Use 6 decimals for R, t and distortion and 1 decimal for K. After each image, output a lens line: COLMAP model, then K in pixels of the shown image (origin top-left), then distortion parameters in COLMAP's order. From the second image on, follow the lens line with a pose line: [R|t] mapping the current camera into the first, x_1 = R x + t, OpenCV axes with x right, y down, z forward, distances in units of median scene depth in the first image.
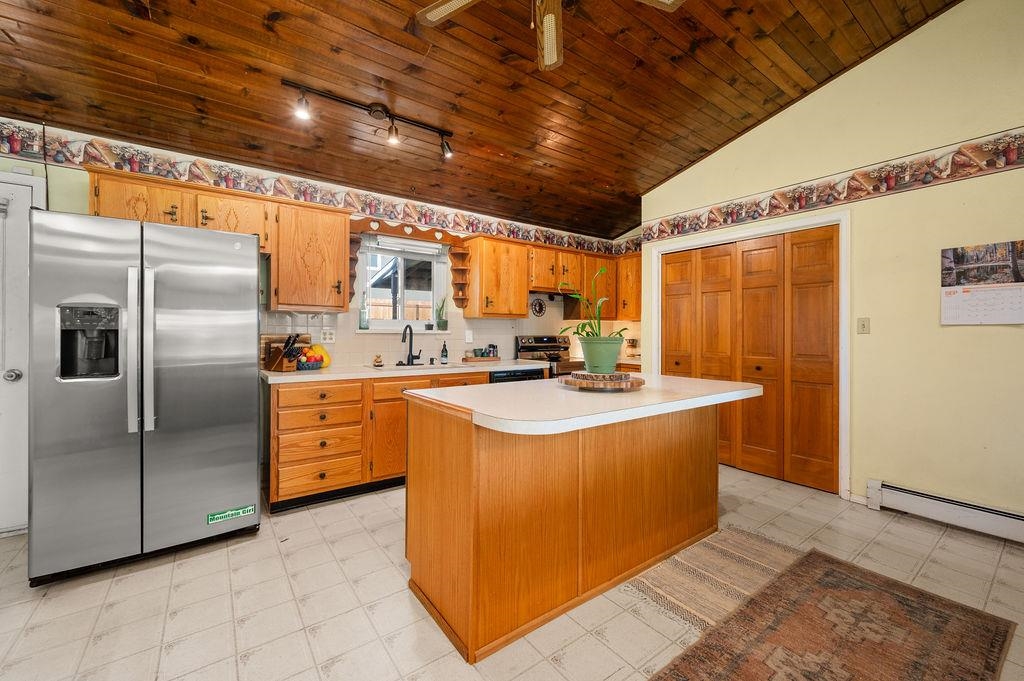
lens RADIAL K [[411.0, 0, 510.4], [0, 411.0, 331.5], [0, 0, 1]] dist [-0.001738, 0.000557]
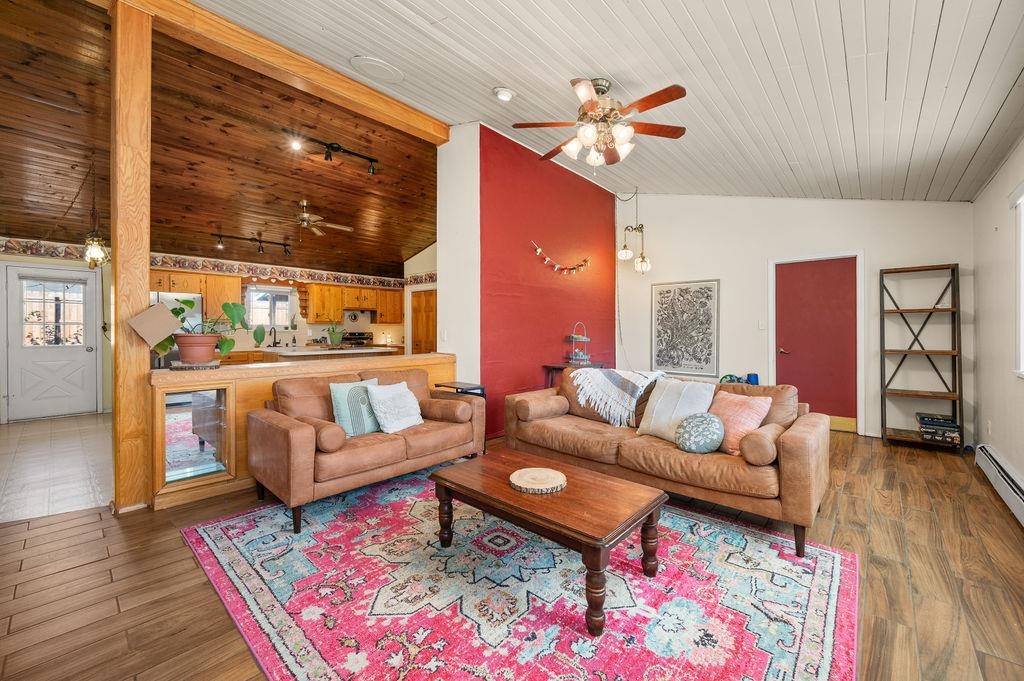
lens RADIAL K [[406.6, 0, 513.8], [0, 406.6, 330.3], [0, 0, 1]] dist [0.000839, 0.000079]
pose [[0.977237, -0.005745, 0.212073, 0.612272], [0.005095, 0.999981, 0.003609, -0.002548], [-0.212090, -0.002446, 0.977247, -1.539442]]
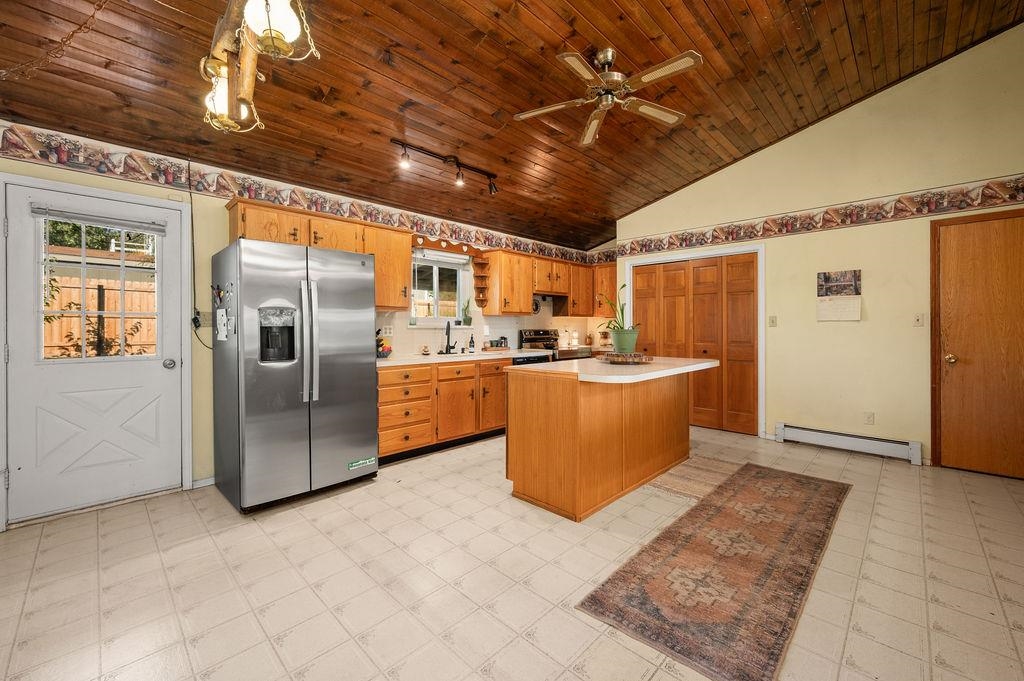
lens RADIAL K [[408.0, 0, 513.3], [0, 408.0, 325.9], [0, 0, 1]] dist [0.000175, -0.000081]
pose [[0.986194, -0.004659, 0.165530, -0.310930], [0.004609, 0.999989, 0.000683, -0.002370], [-0.165531, 0.000089, 0.986205, -0.302806]]
